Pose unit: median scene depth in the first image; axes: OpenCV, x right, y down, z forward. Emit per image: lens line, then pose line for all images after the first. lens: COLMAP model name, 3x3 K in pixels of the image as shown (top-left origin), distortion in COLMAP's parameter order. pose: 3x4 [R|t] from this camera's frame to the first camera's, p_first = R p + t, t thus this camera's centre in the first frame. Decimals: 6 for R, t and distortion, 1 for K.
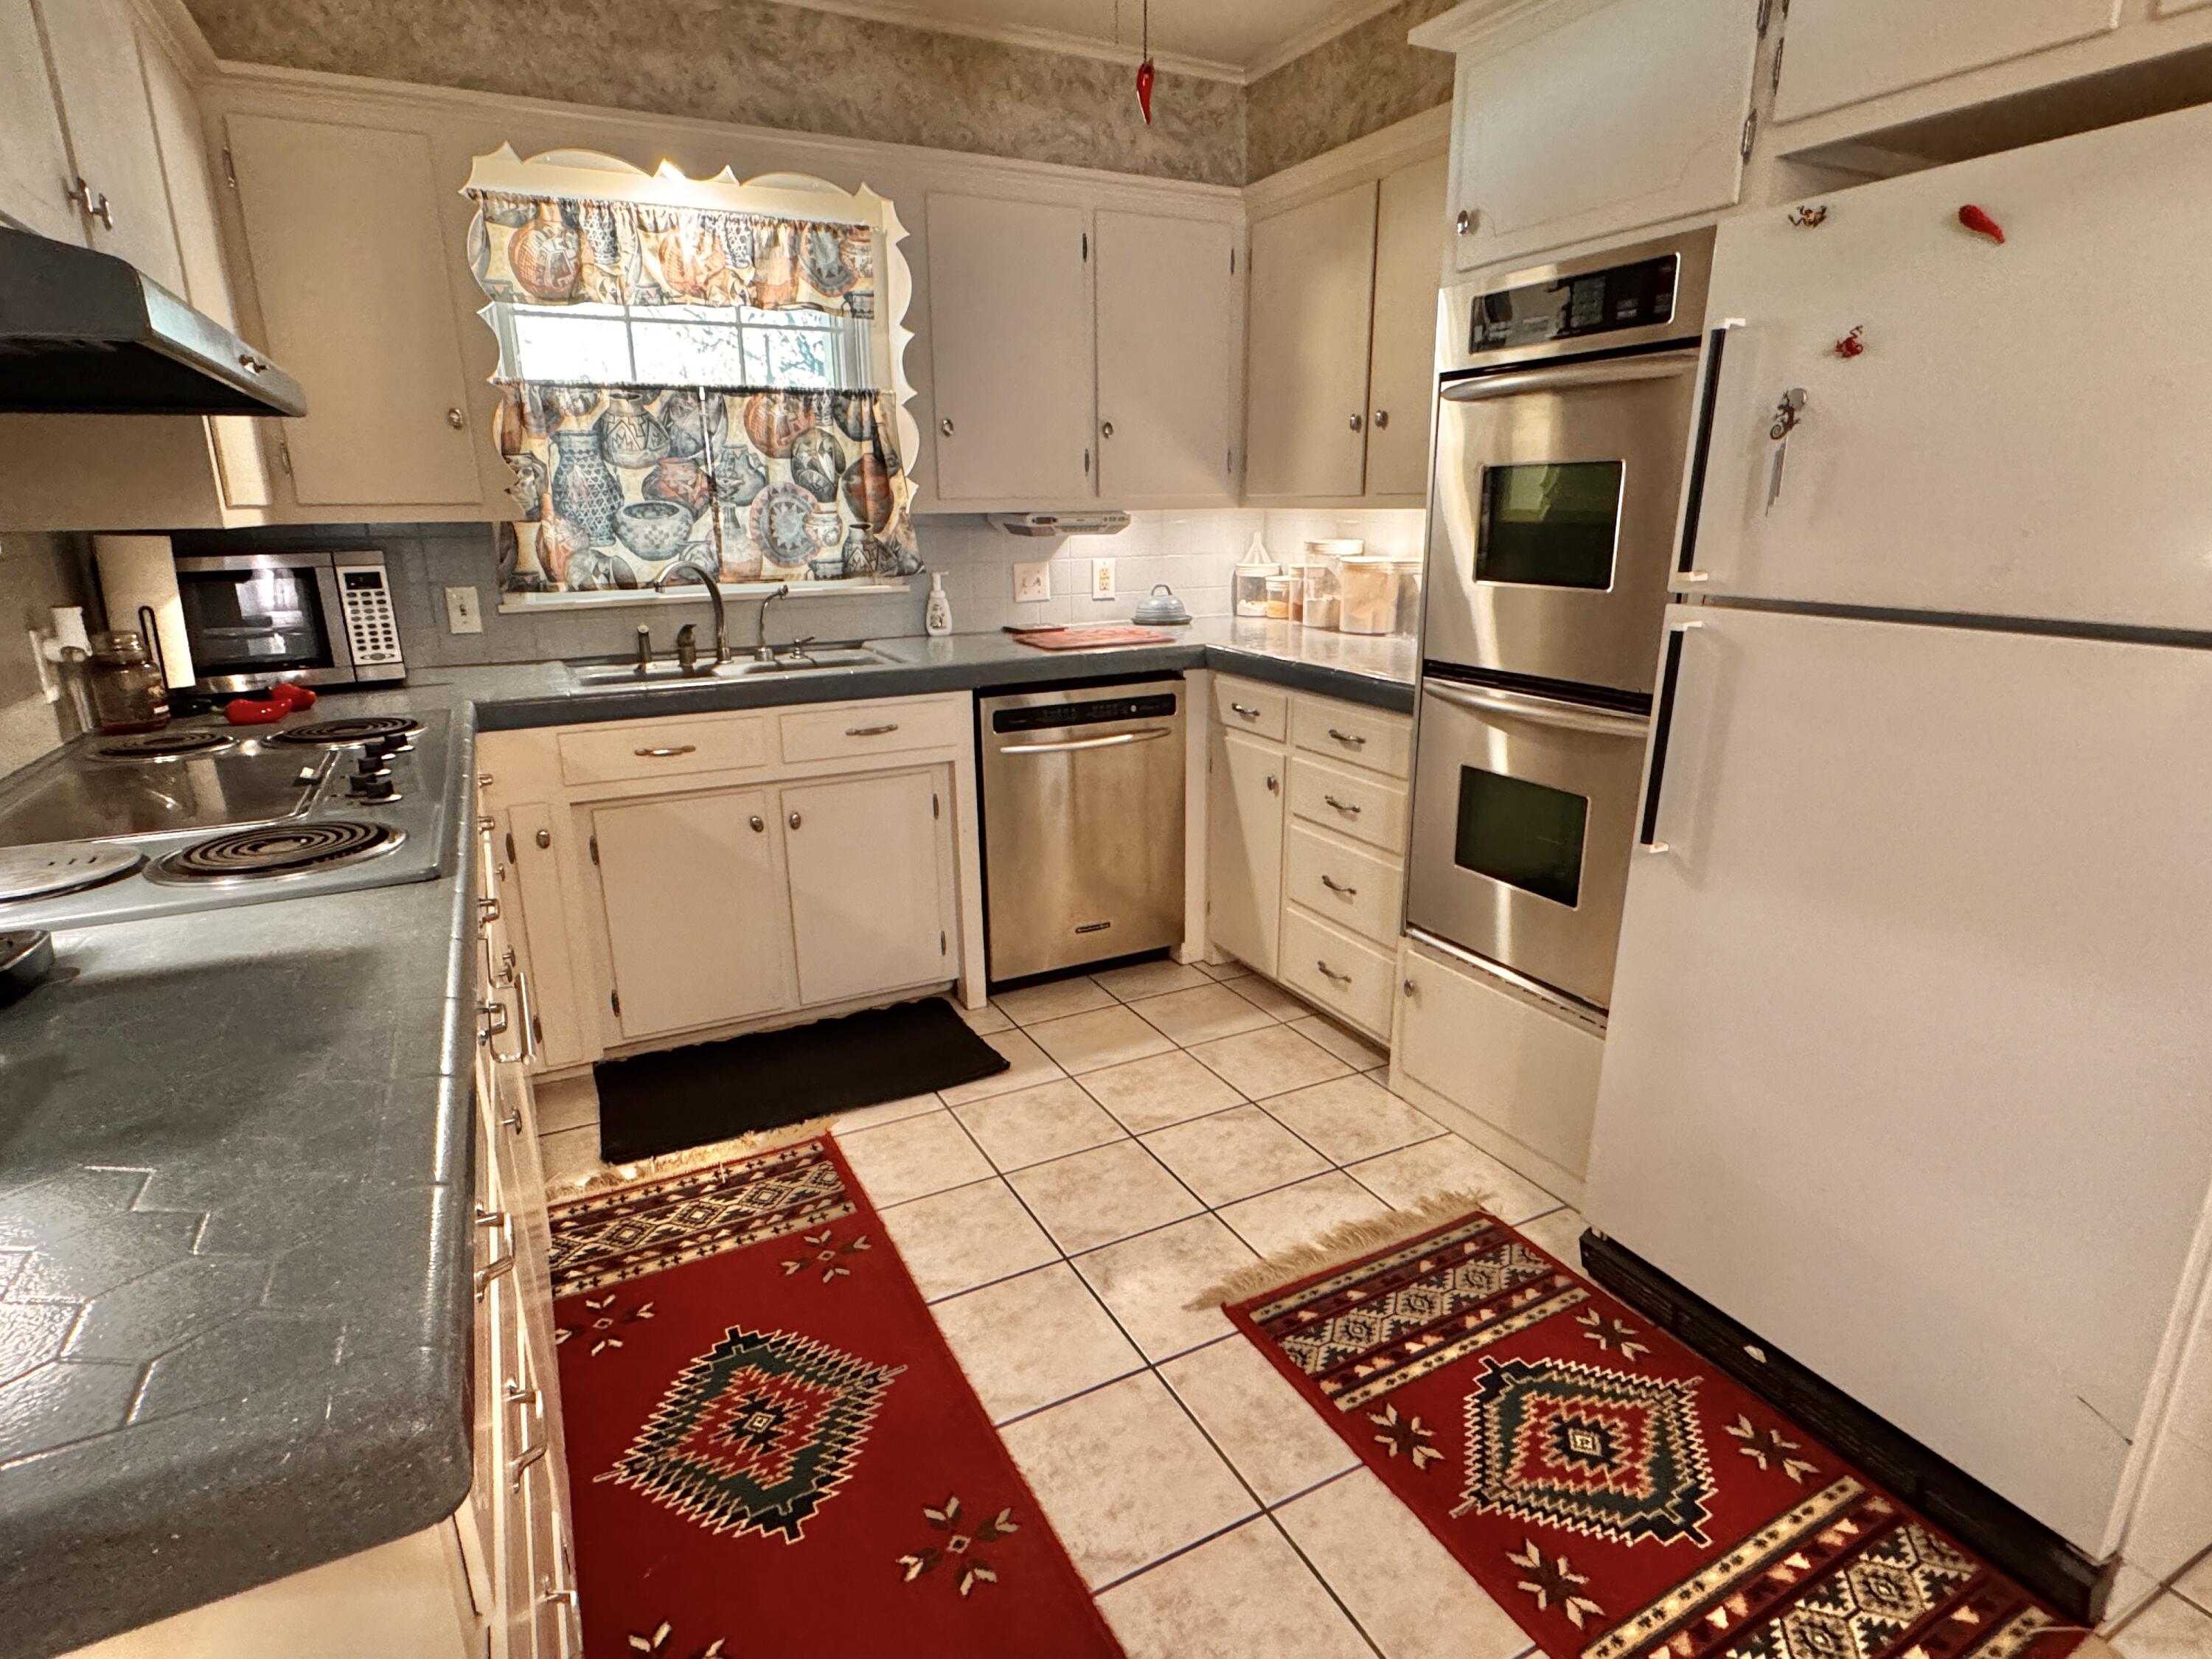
lens RADIAL K [[1153.7, 0, 1101.2], [0, 1153.7, 829.5], [0, 0, 1]] dist [-0.004933, 0.000848]
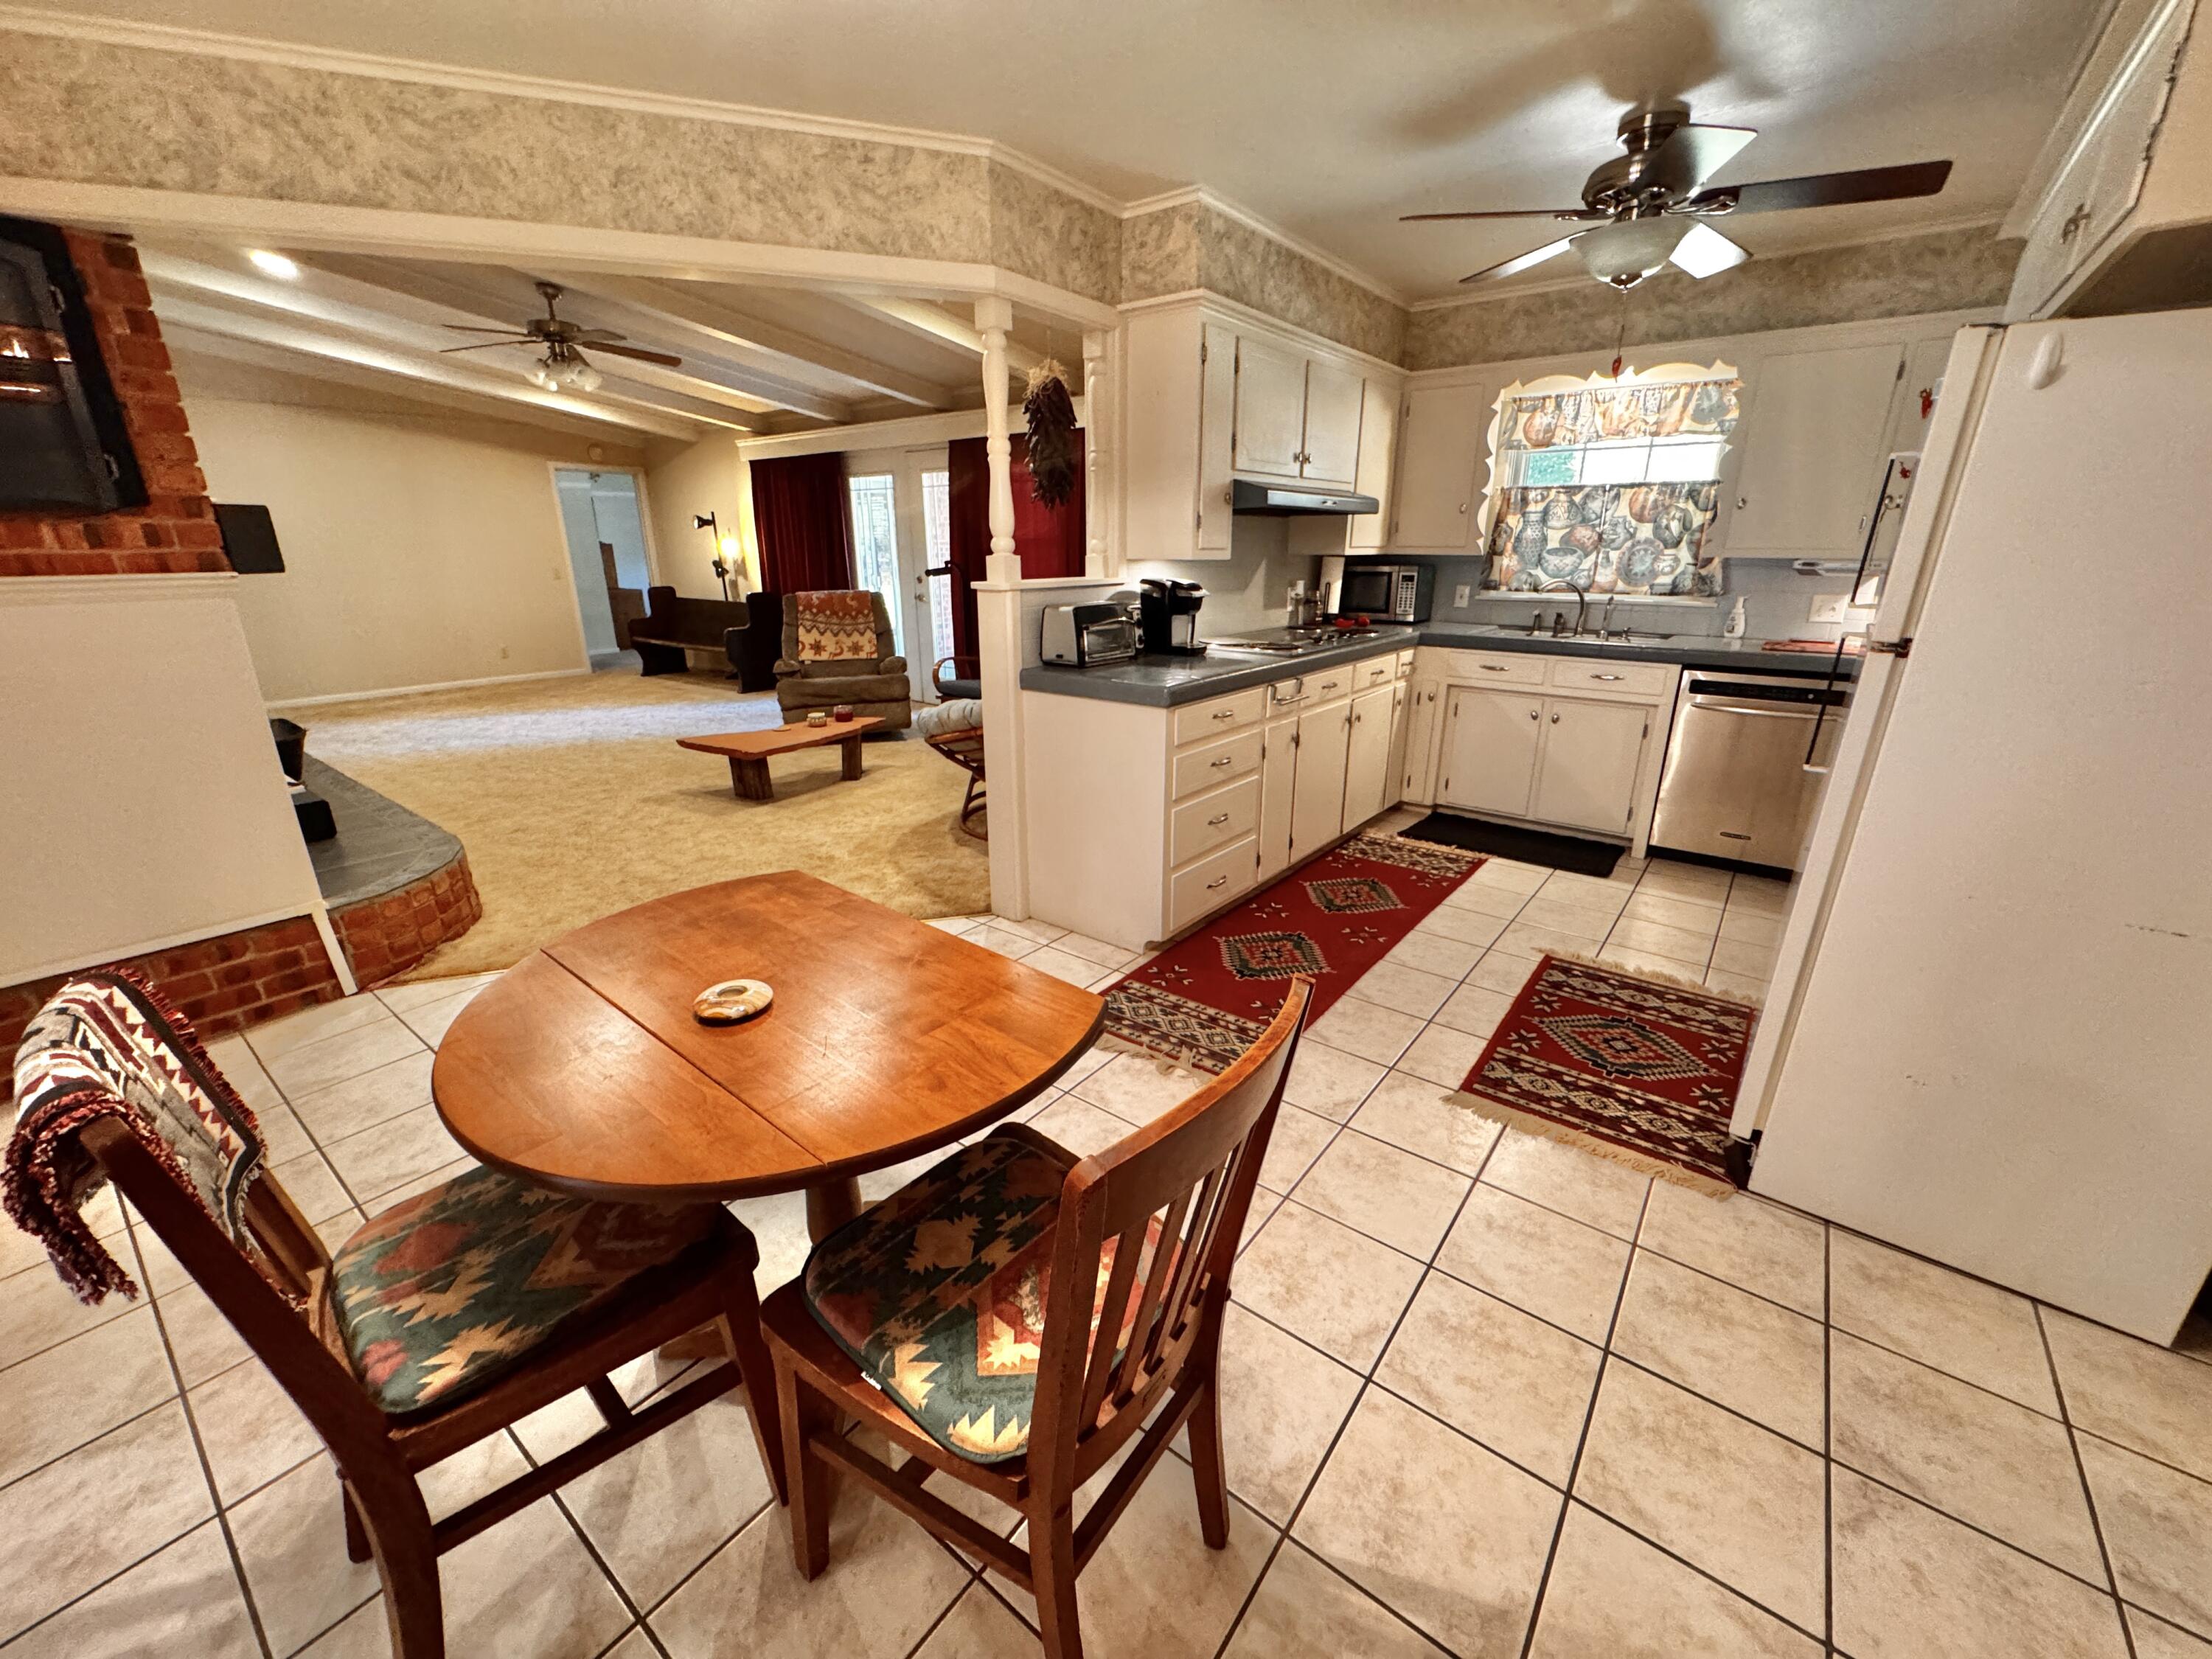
lens RADIAL K [[879.7, 0, 1106.2], [0, 879.7, 831.5], [0, 0, 1]] dist [-0.002820, -0.000464]
pose [[0.419696, 0.294880, -0.858430, 0.692551], [-0.255233, 0.945936, 0.200153, 0.064532], [0.871040, 0.135097, 0.472268, -0.288446]]
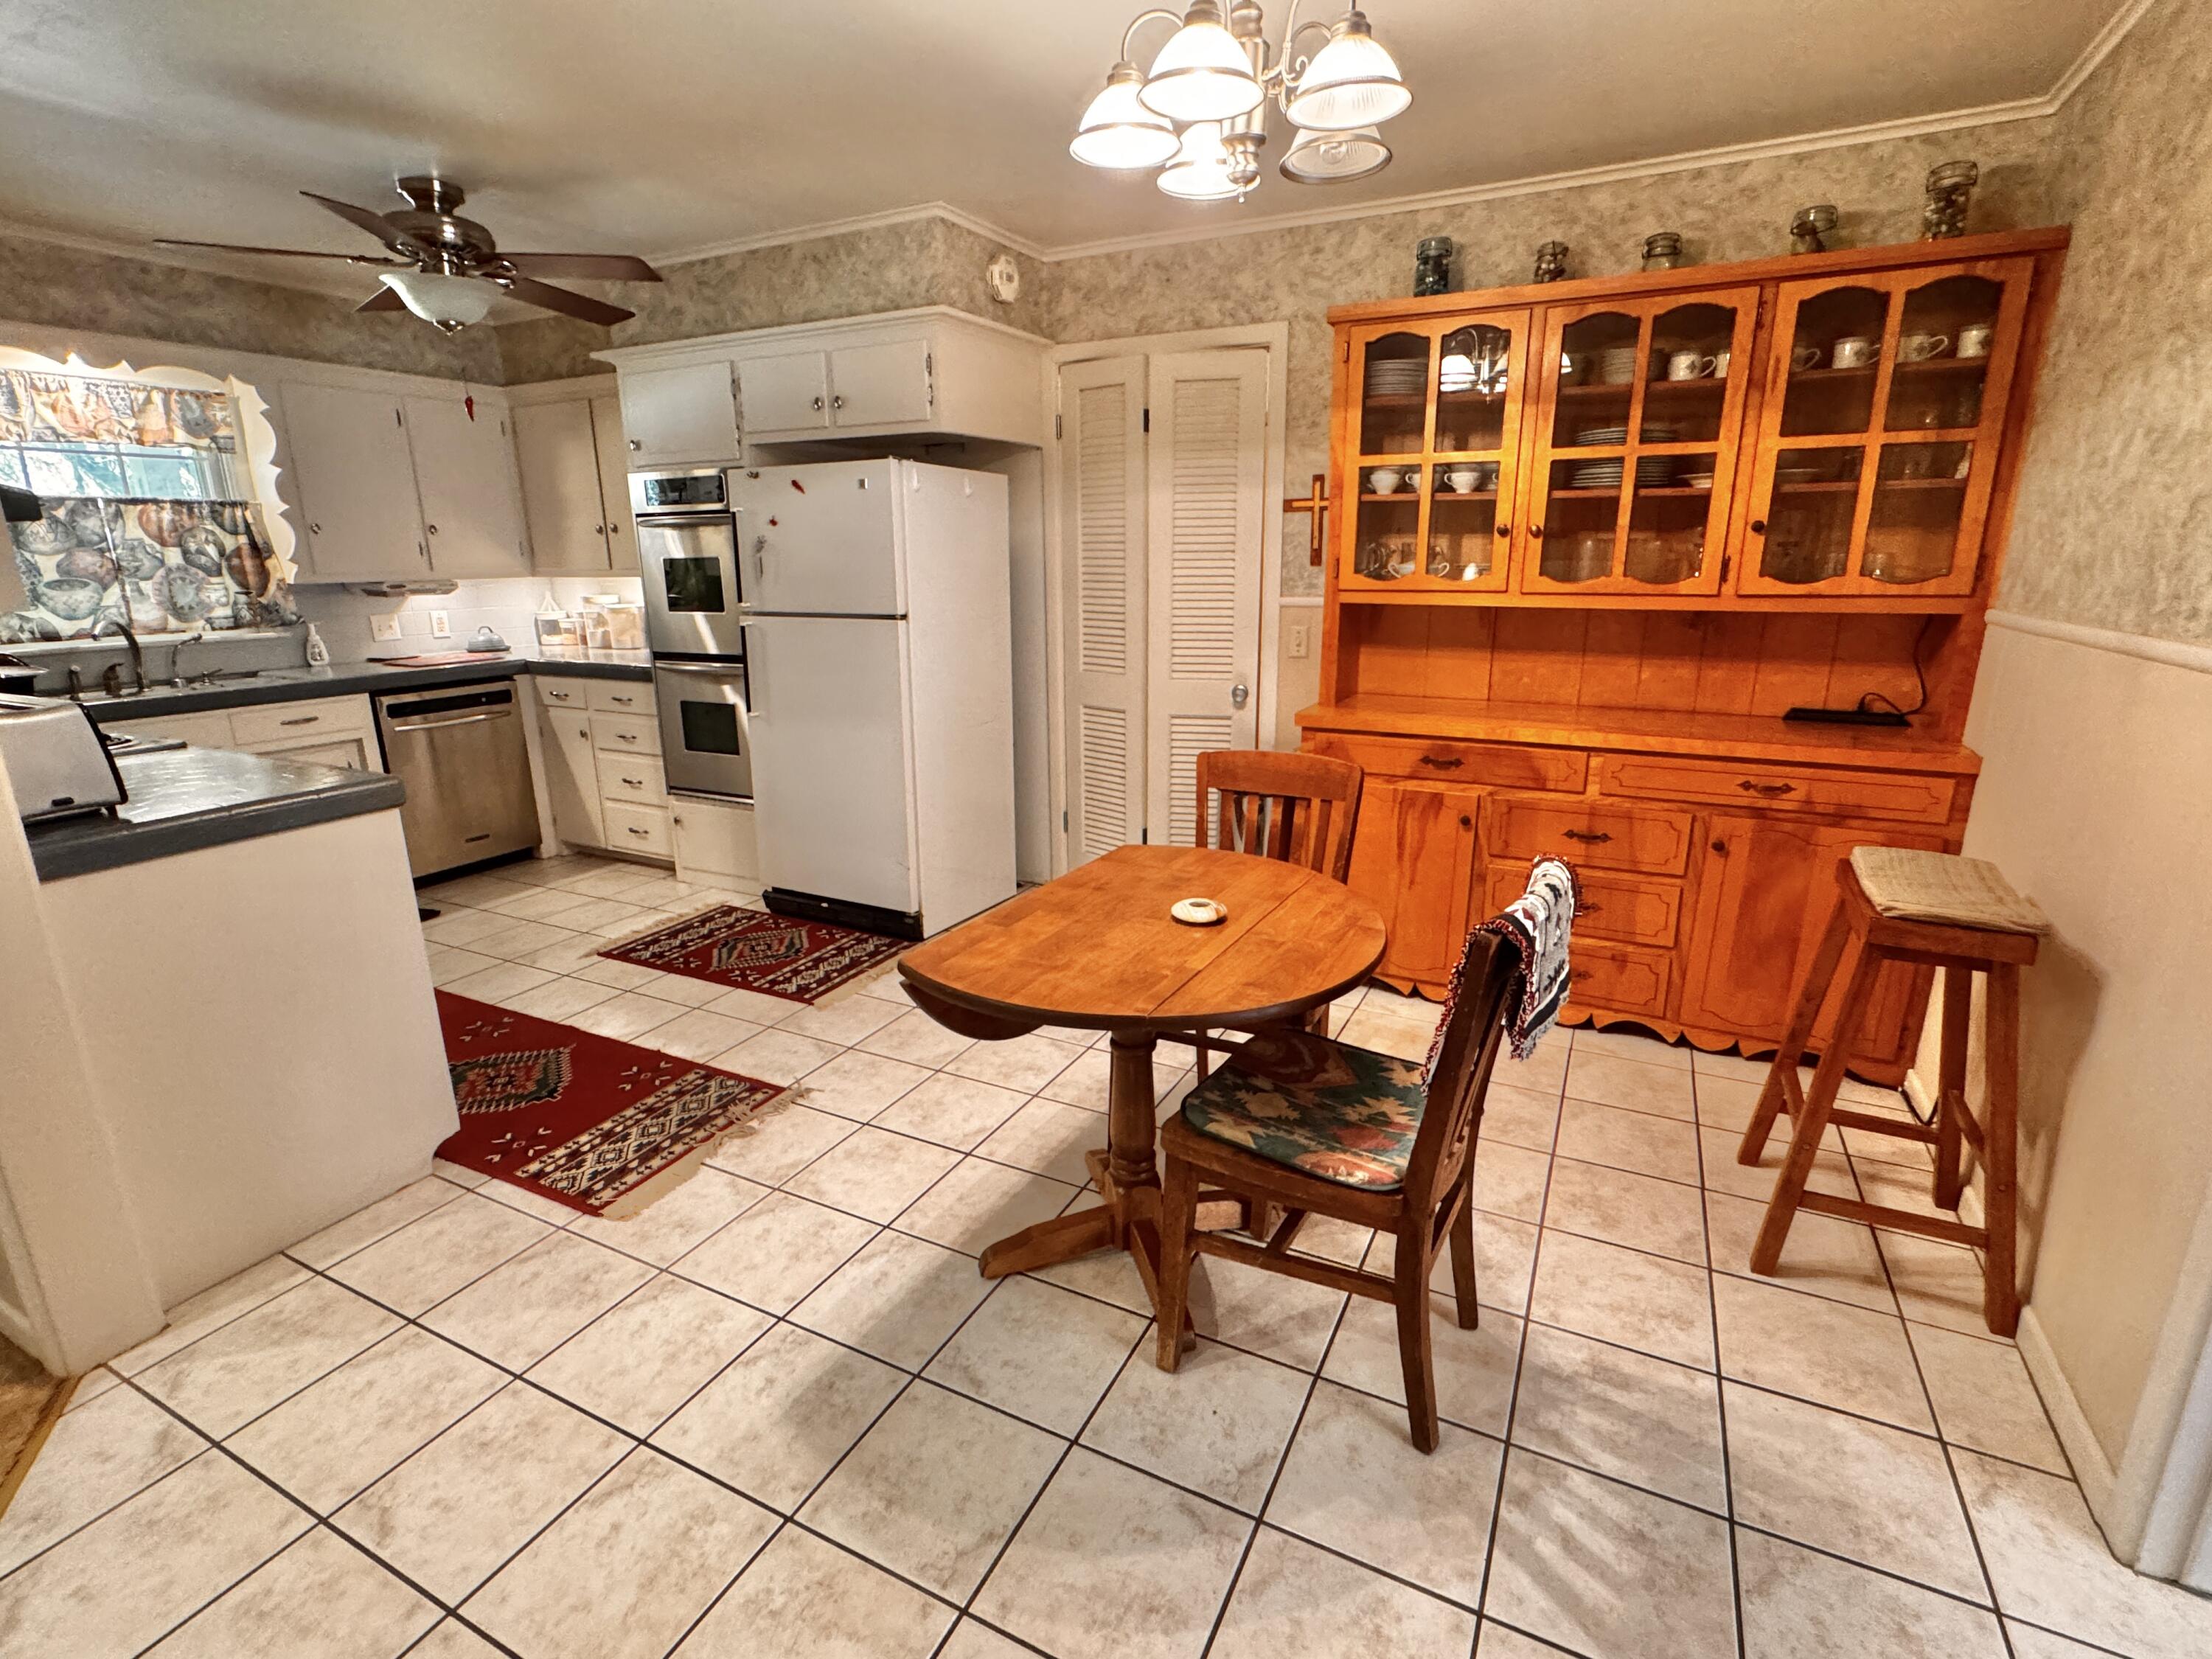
lens RADIAL K [[1041.2, 0, 1098.0], [0, 1041.2, 828.4], [0, 0, 1]] dist [0.000717, 0.000070]
pose [[0.816772, -0.147347, 0.557828, -0.117882], [0.161408, 0.986589, 0.024269, 0.191402], [-0.553923, 0.070216, 0.829601, -0.740528]]
